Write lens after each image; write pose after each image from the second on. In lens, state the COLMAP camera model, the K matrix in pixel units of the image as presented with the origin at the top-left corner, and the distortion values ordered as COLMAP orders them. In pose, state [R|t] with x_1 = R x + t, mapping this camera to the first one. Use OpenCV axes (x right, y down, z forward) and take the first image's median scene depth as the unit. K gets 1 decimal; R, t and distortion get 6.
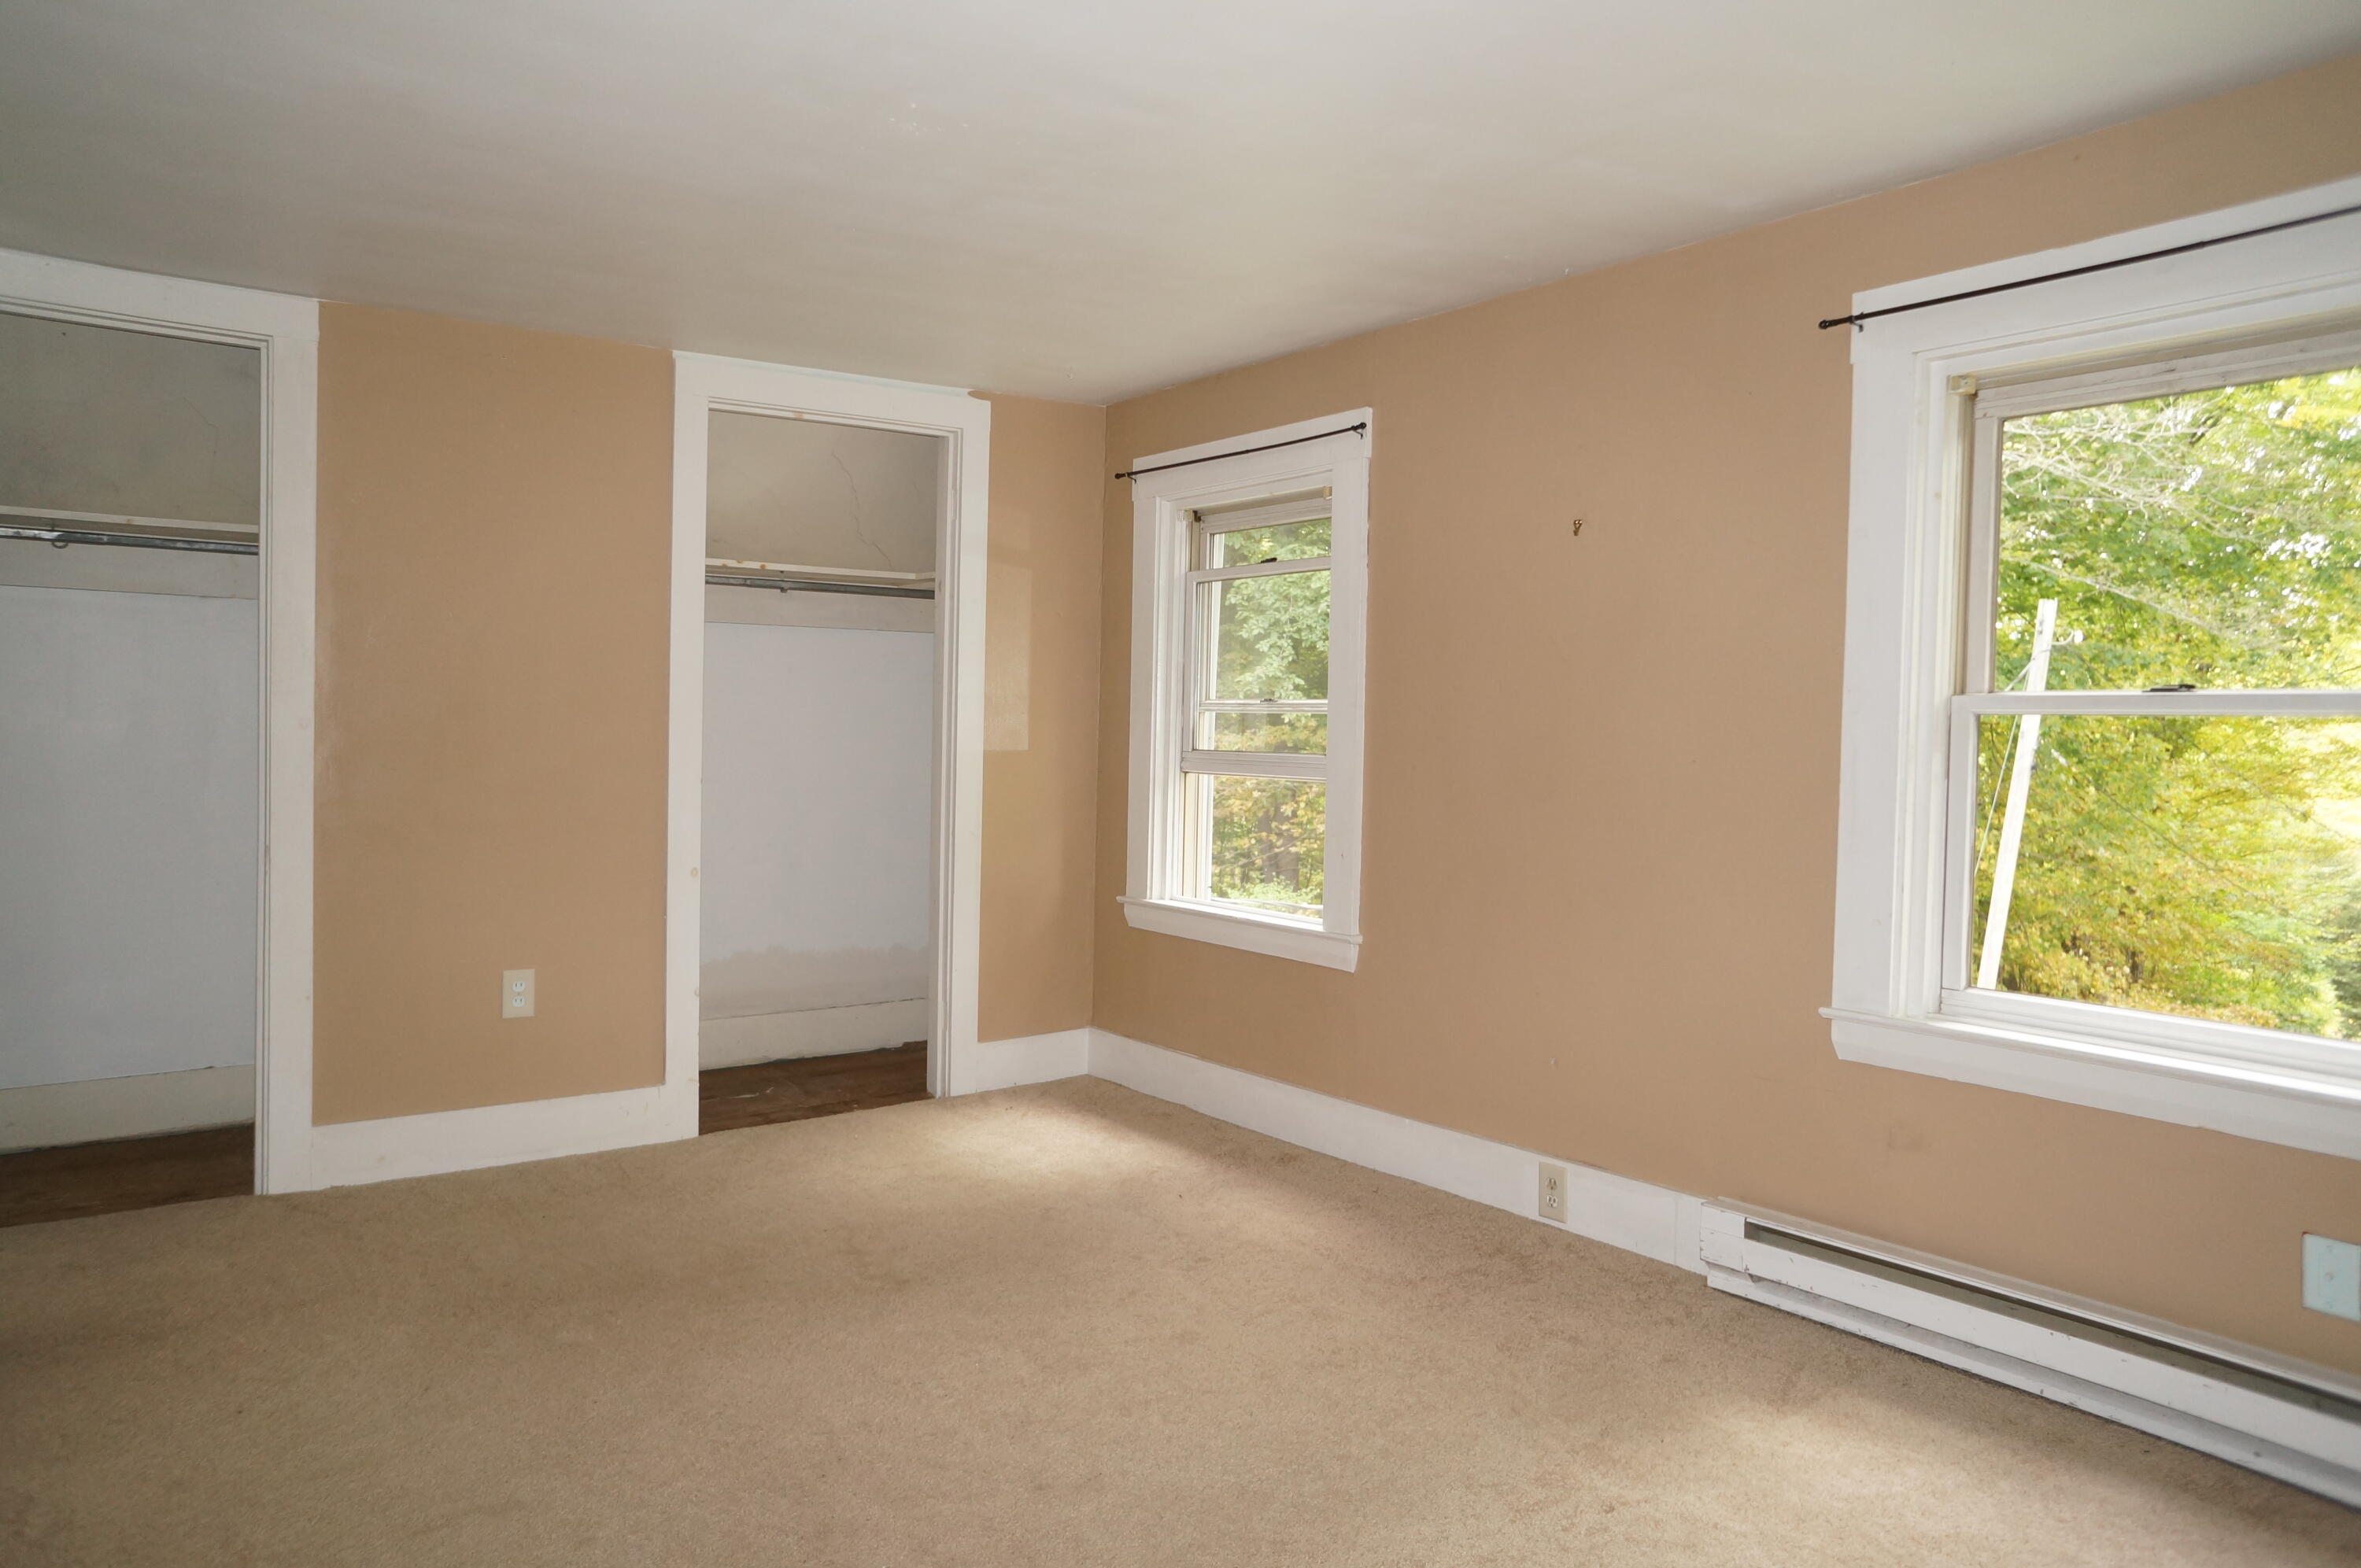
lens RADIAL K [[1597.1, 0, 1156.0], [0, 1597.1, 773.0], [0, 0, 1]] dist [-0.072106, 0.099846]
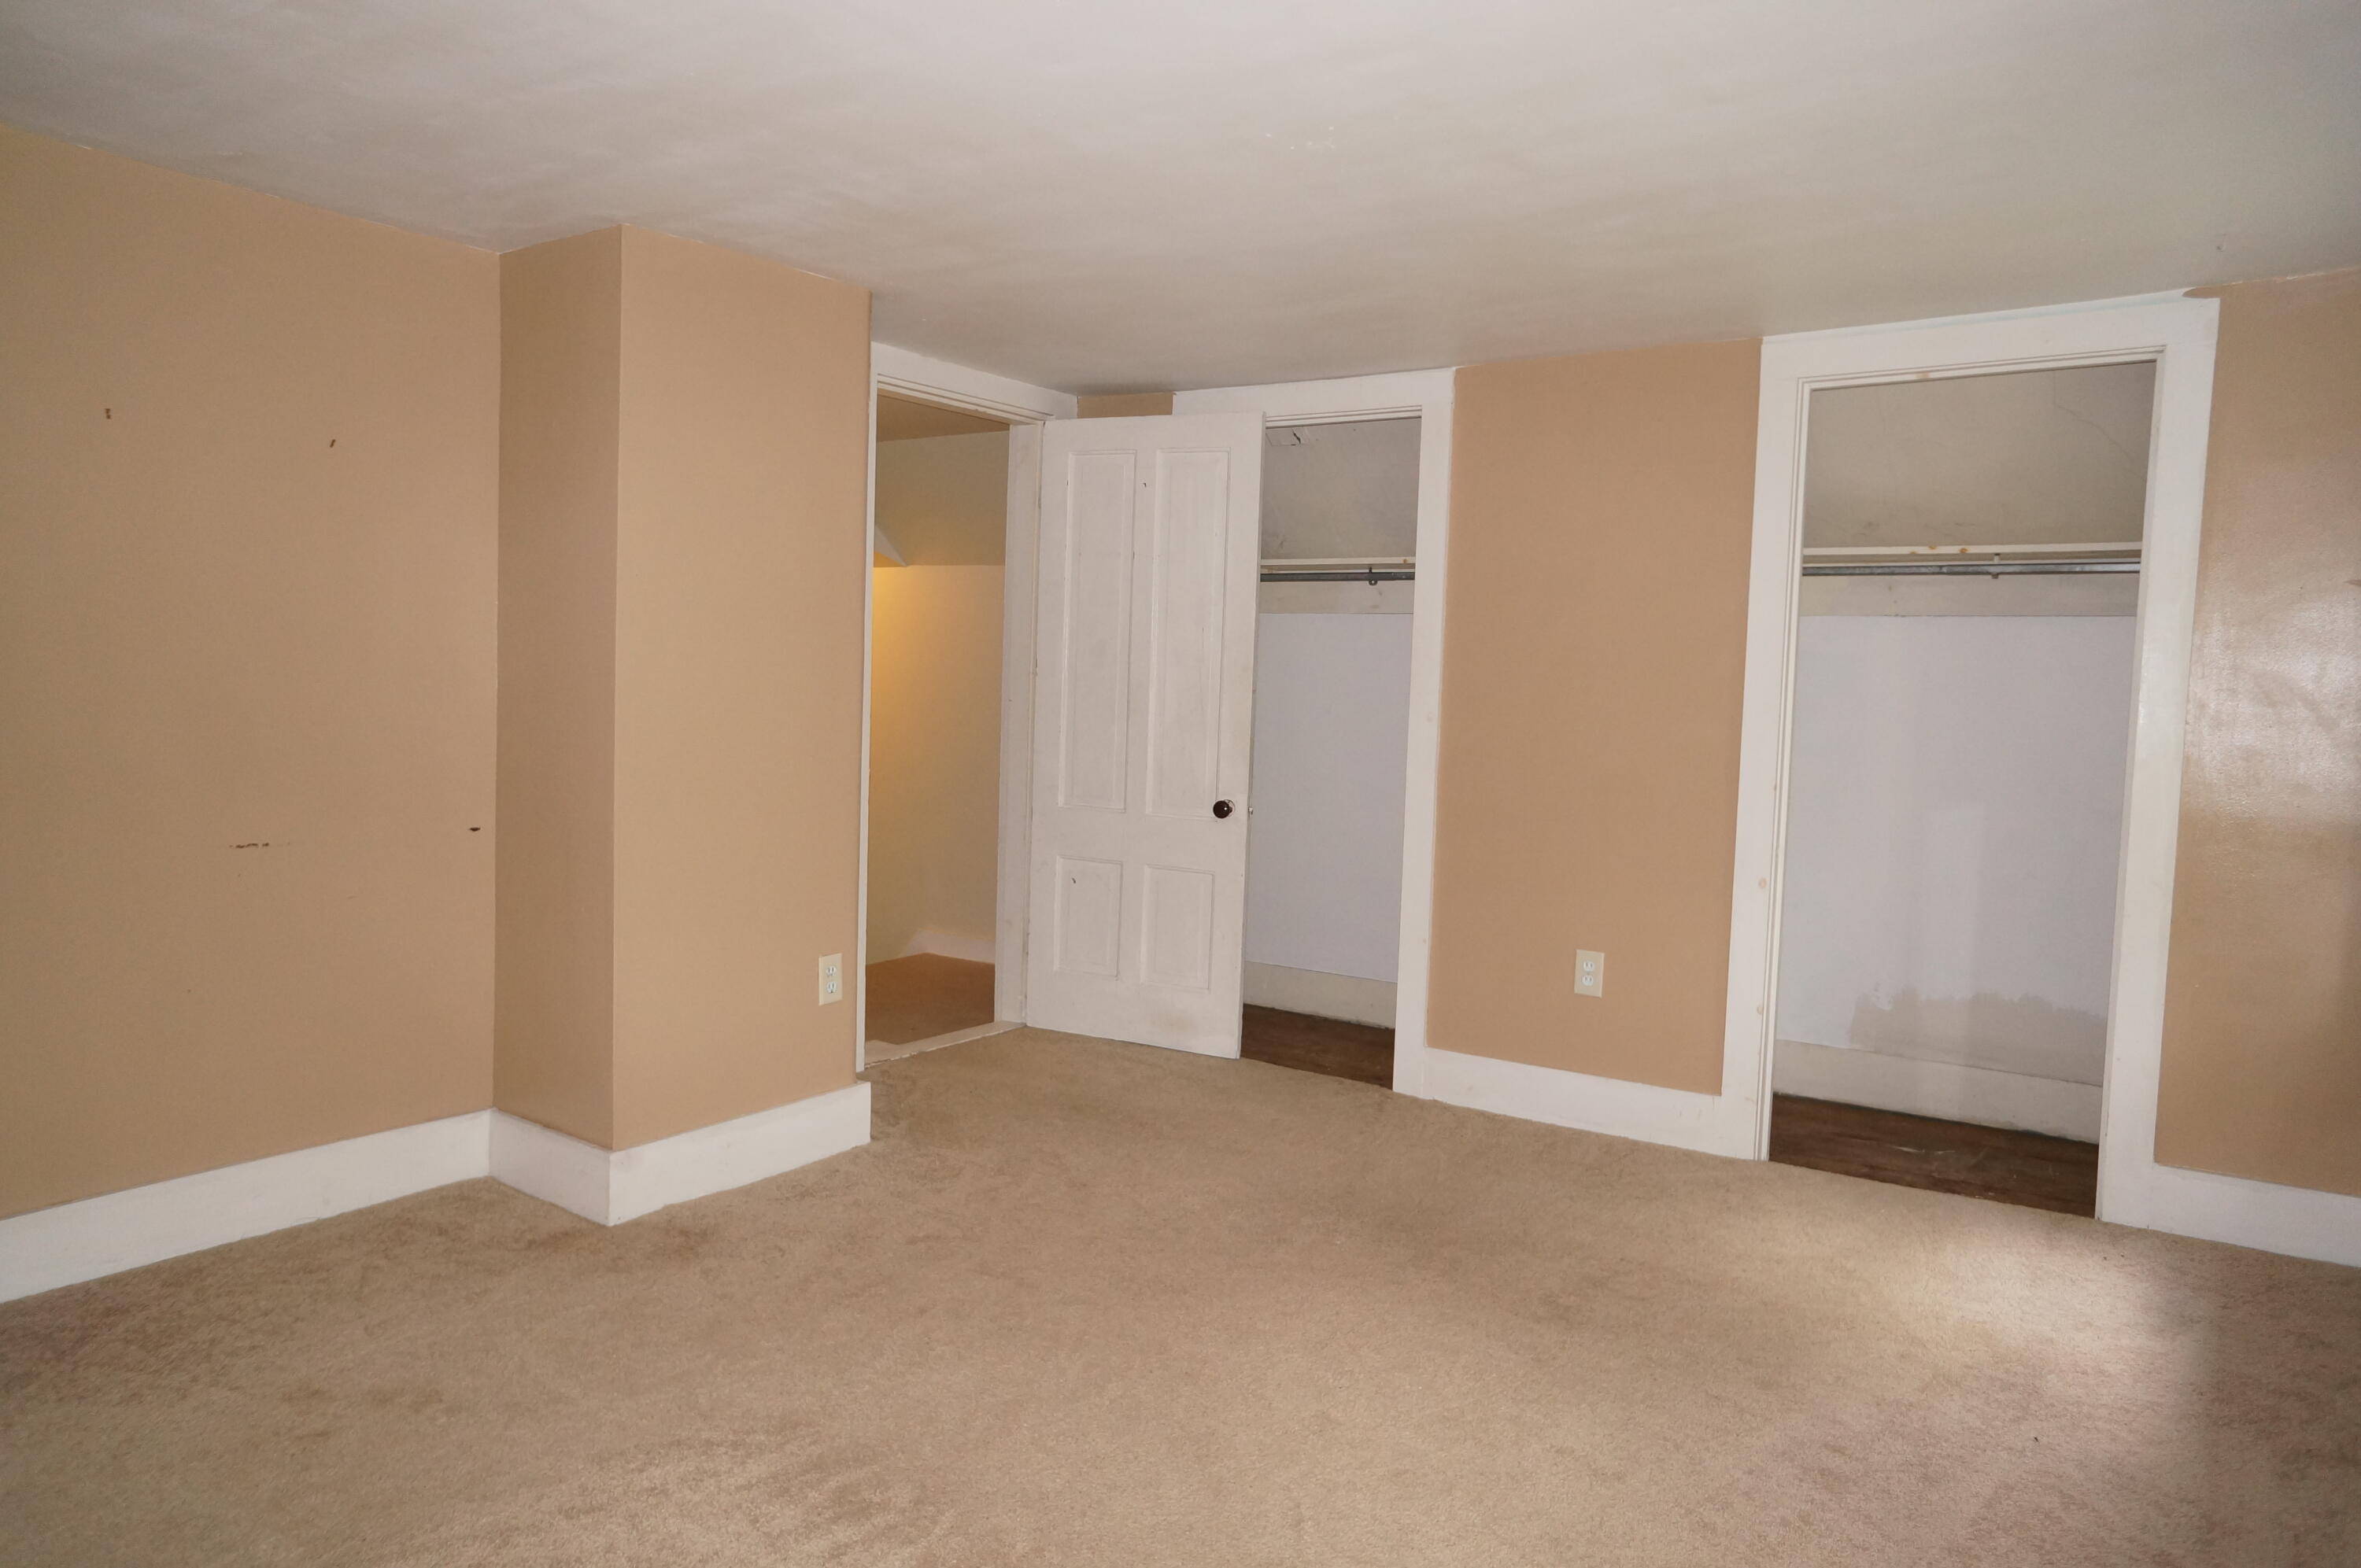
lens RADIAL K [[1566.2, 0, 1180.1], [0, 1566.2, 728.8], [0, 0, 1]] dist [-0.061049, 0.092209]
pose [[0.337388, 0.017547, -0.941202, 0.507864], [-0.059155, 0.998245, -0.002594, -0.005411], [0.939505, 0.056552, 0.337834, 0.386111]]
